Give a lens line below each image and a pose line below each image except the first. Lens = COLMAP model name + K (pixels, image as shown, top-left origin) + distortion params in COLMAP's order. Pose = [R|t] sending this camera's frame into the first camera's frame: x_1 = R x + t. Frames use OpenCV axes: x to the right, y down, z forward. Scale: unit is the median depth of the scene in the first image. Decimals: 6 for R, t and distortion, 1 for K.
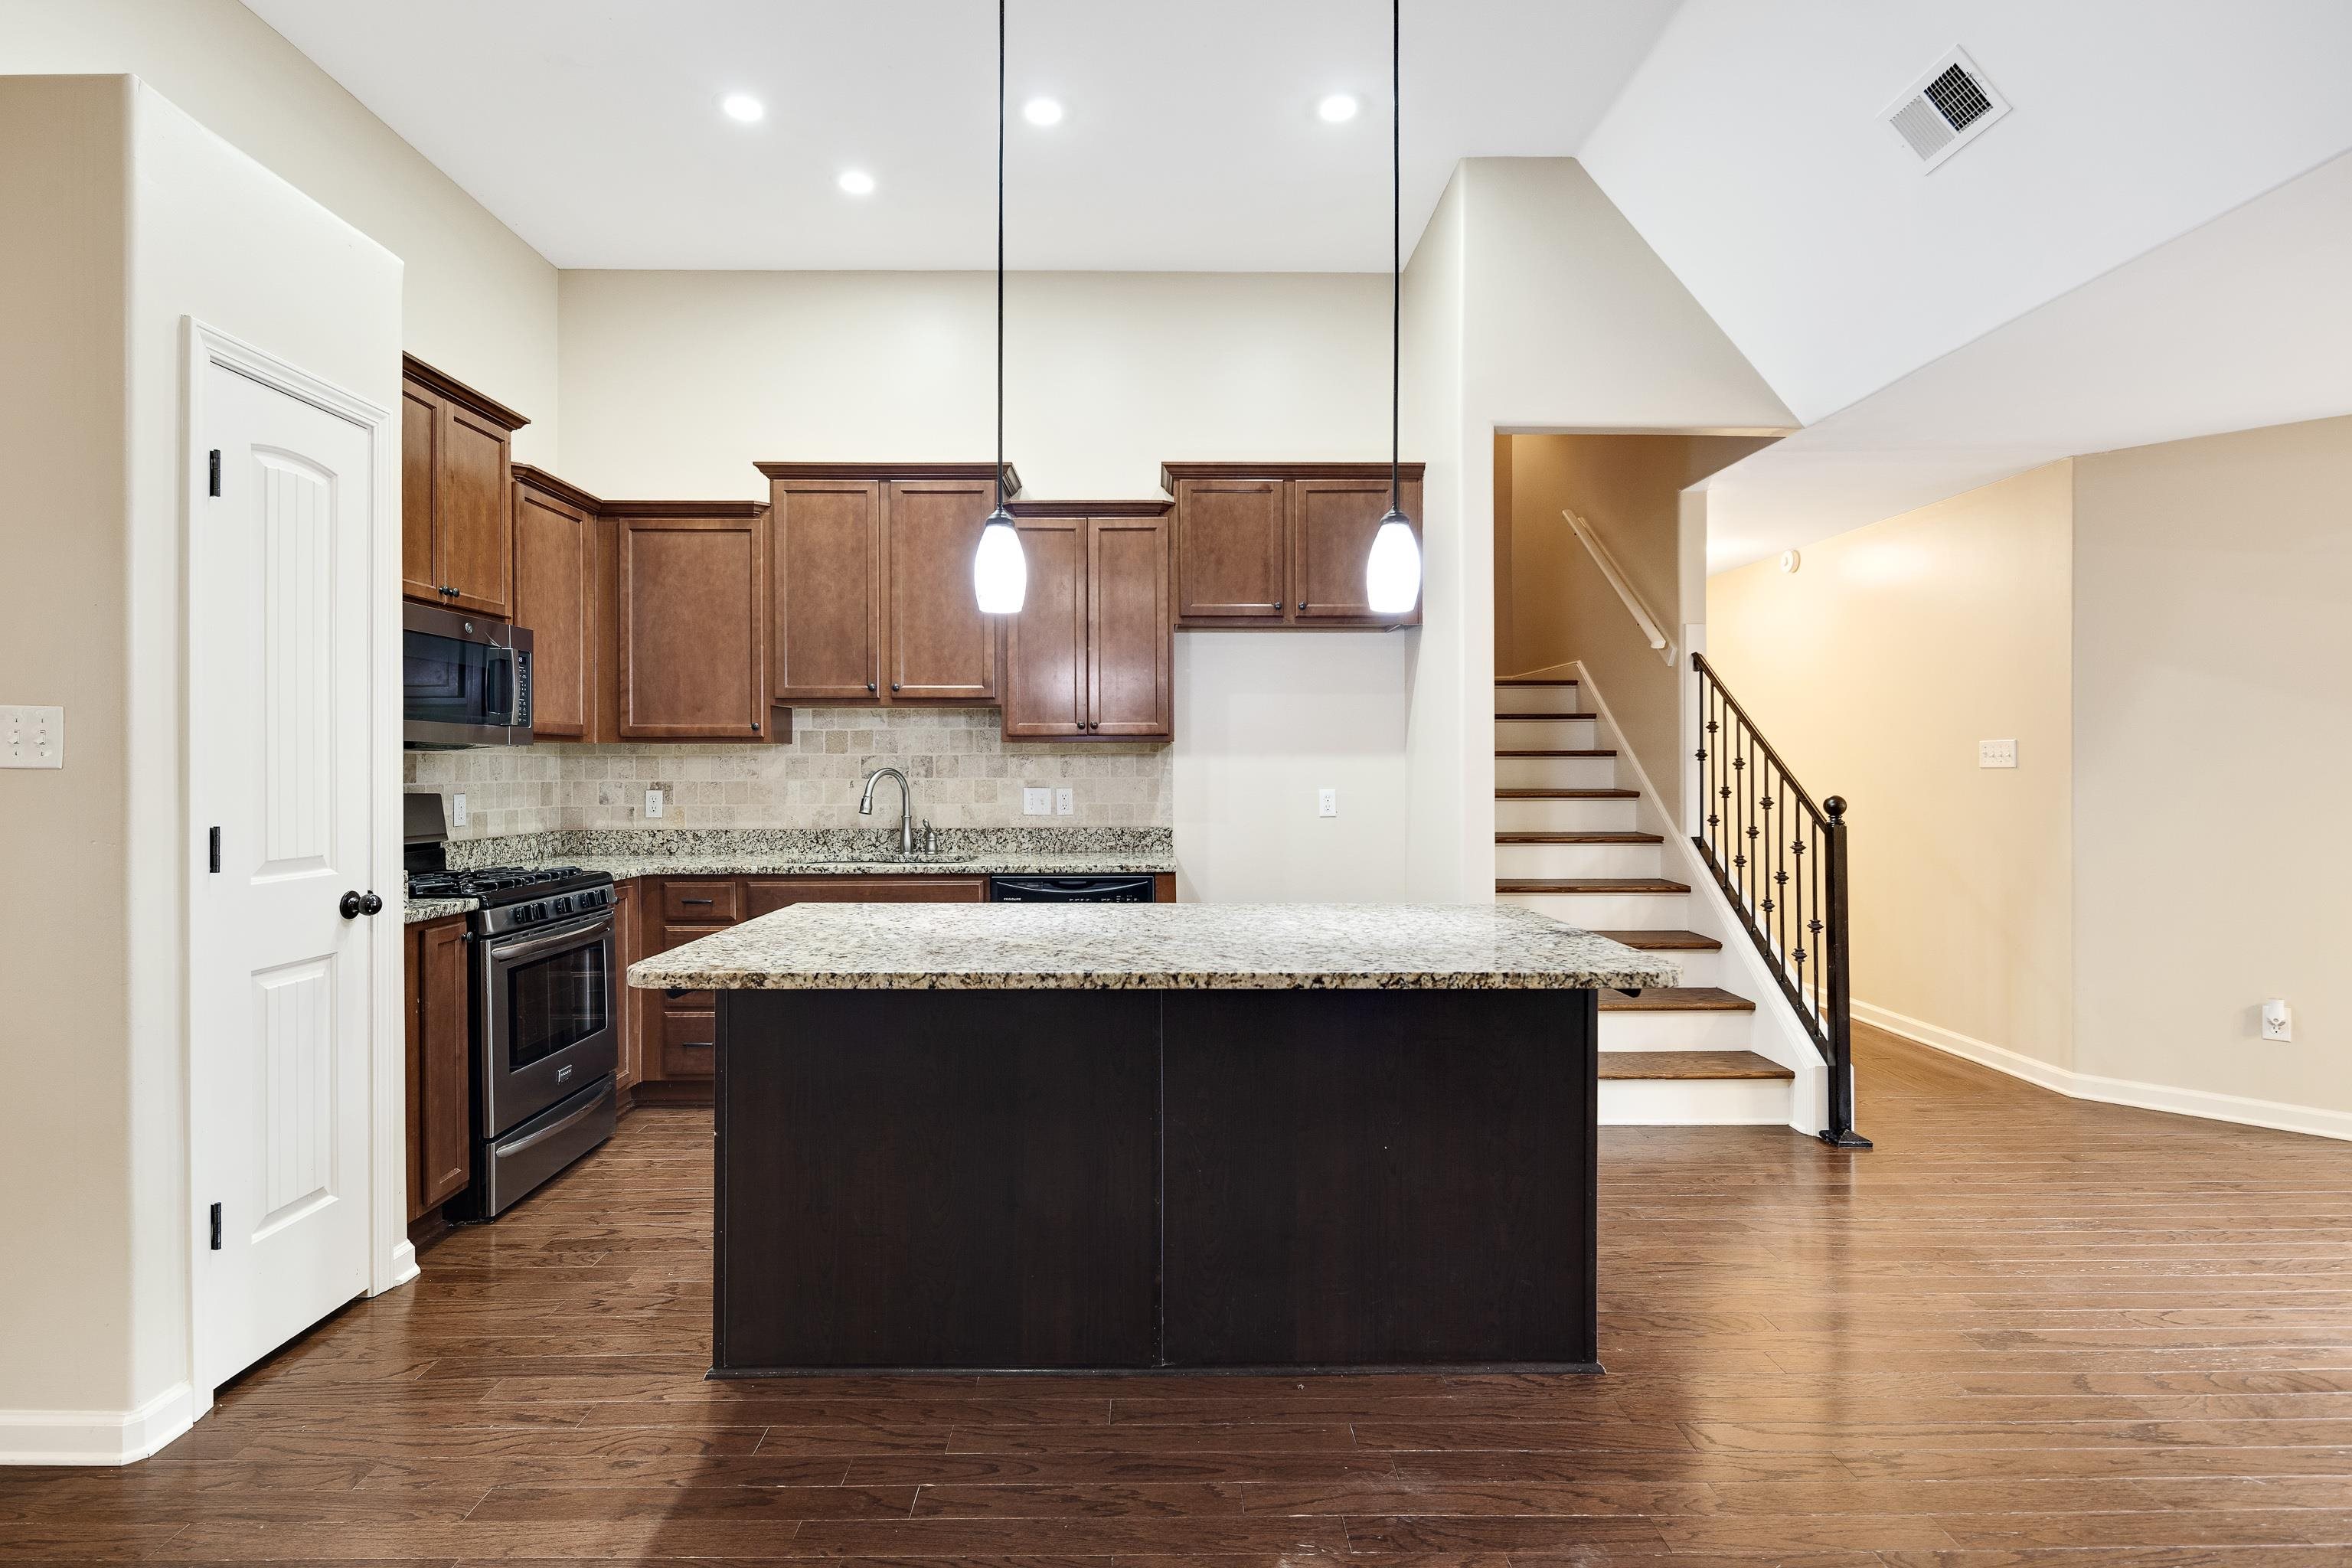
lens RADIAL K [[1139.9, 0, 1160.2], [0, 1139.9, 773.8], [0, 0, 1]] dist [0.005839, -0.004784]
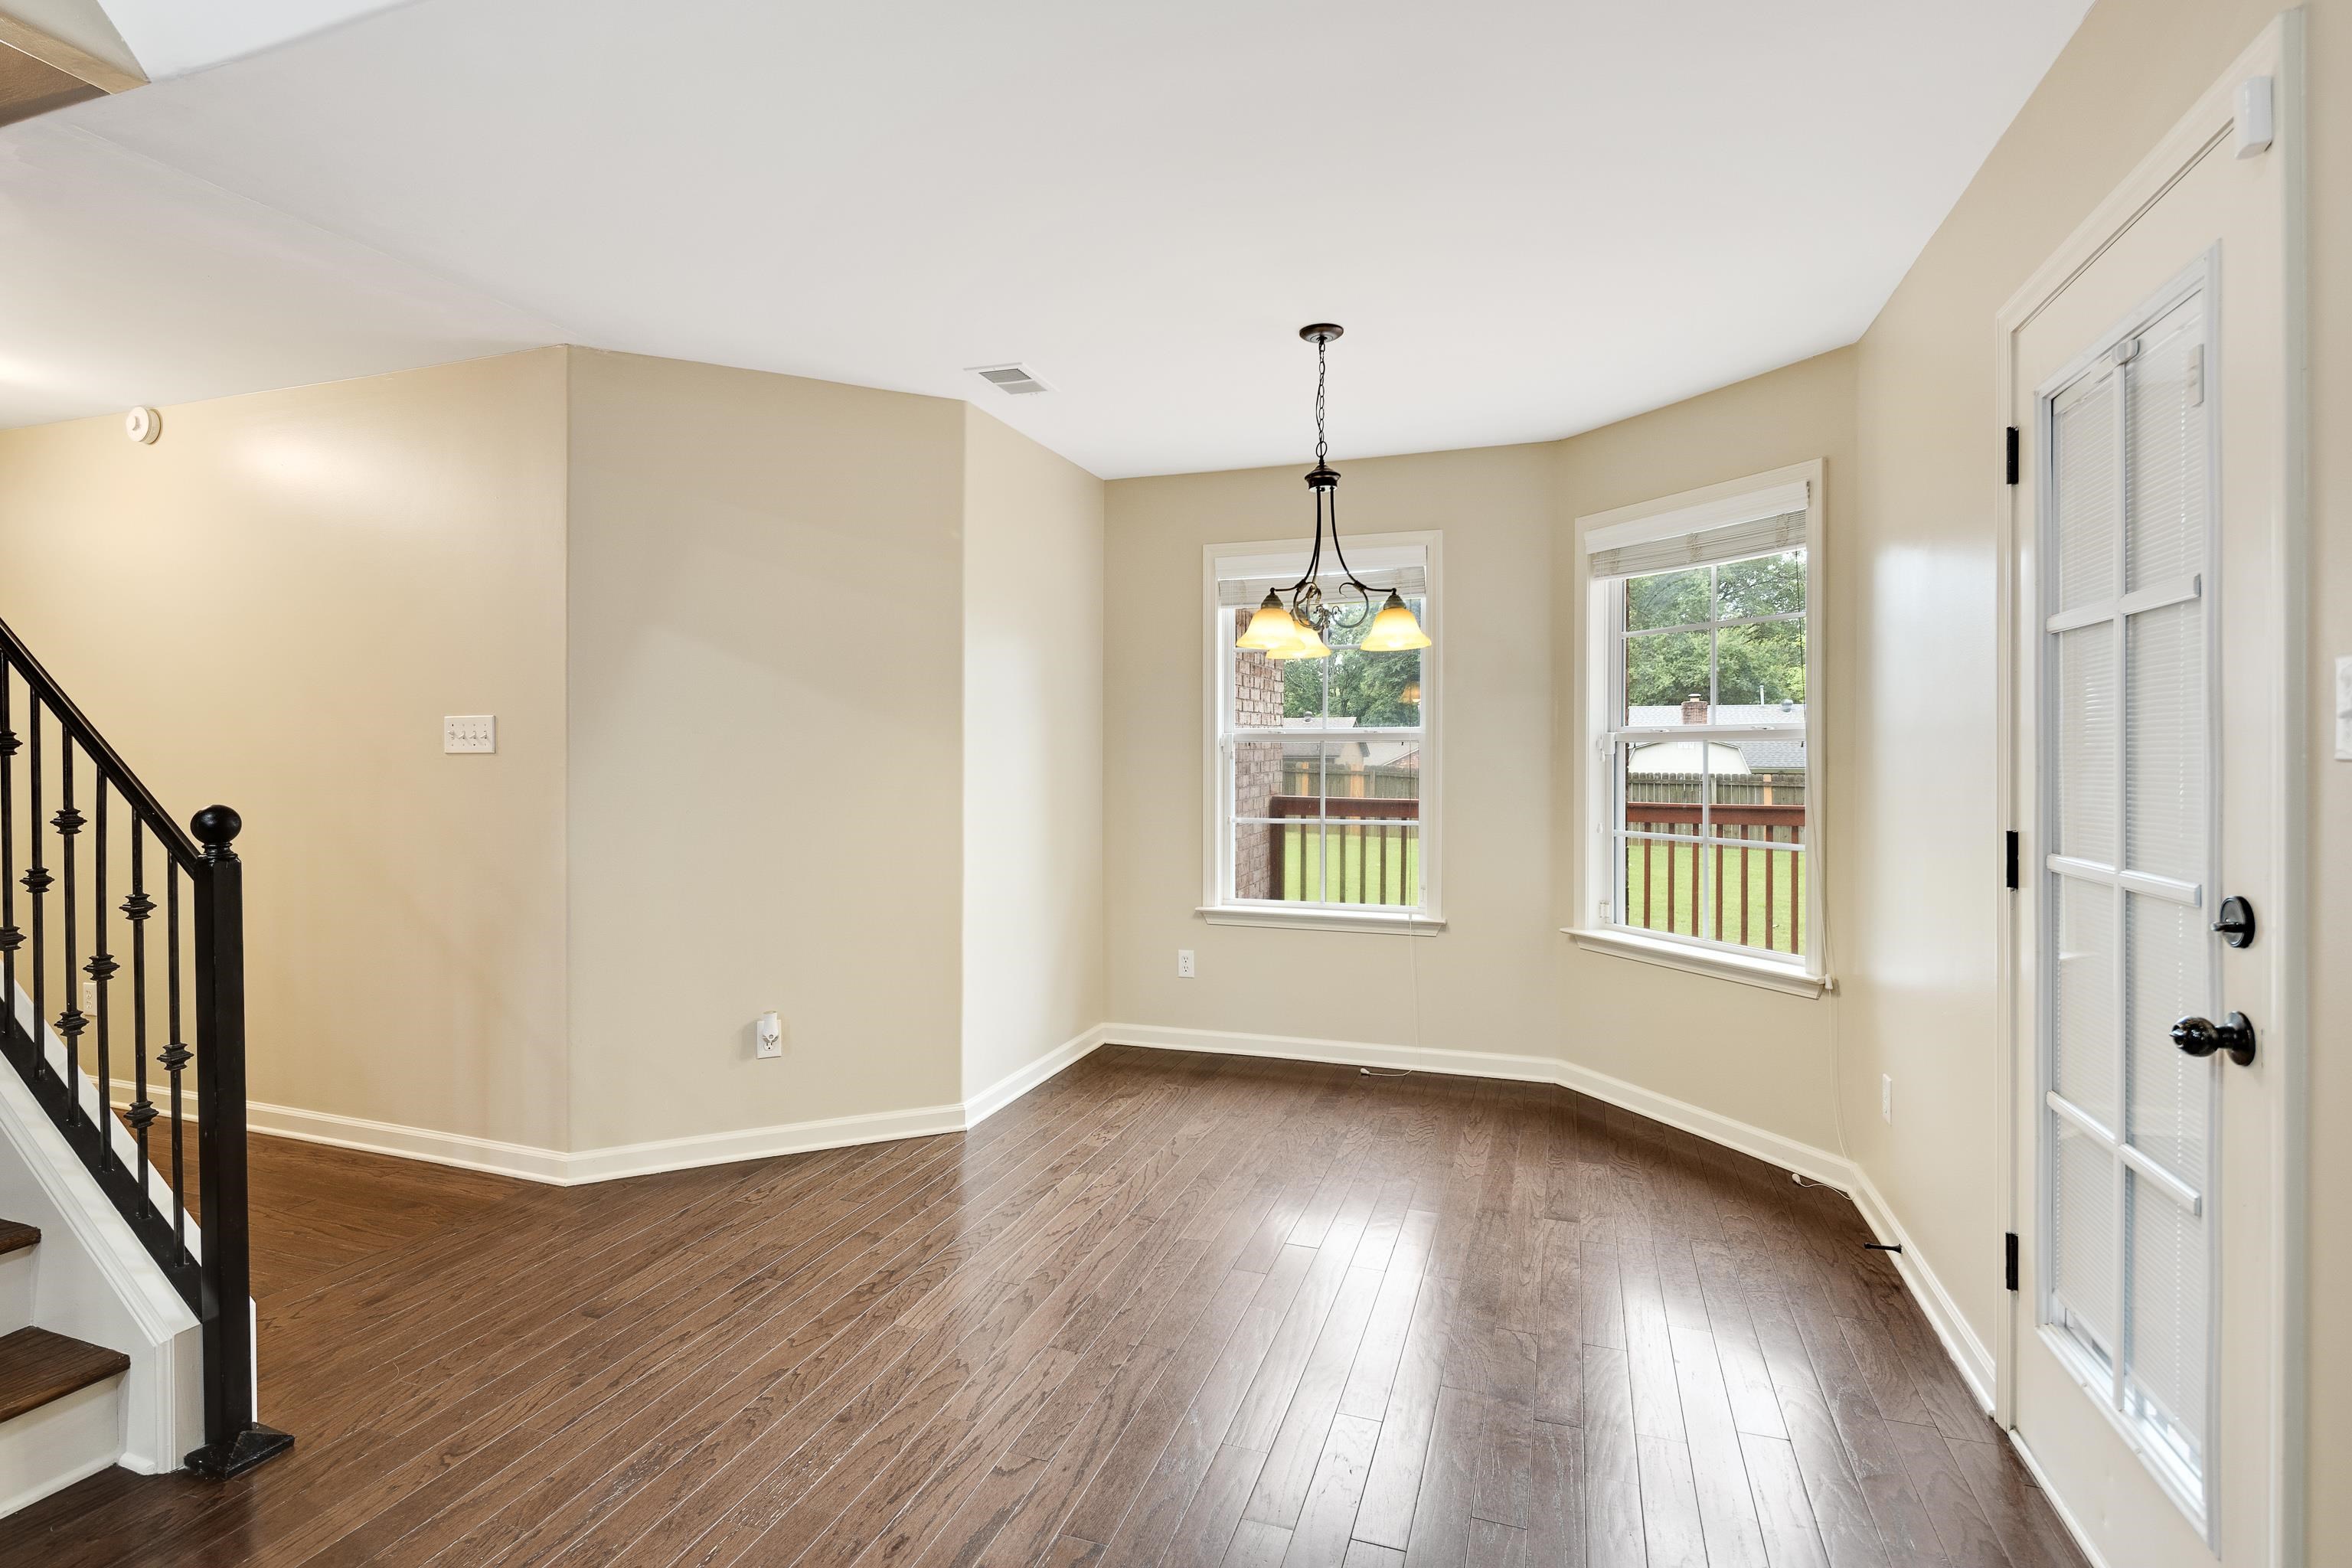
lens RADIAL K [[1139.9, 0, 1159.7], [0, 1139.9, 755.4], [0, 0, 1]] dist [0.005839, -0.004784]
pose [[0.345556, 0.001113, 0.938398, 0.235366], [0.001967, 0.999996, -0.001910, -0.002050], [-0.938396, 0.002506, 0.345552, 0.390094]]
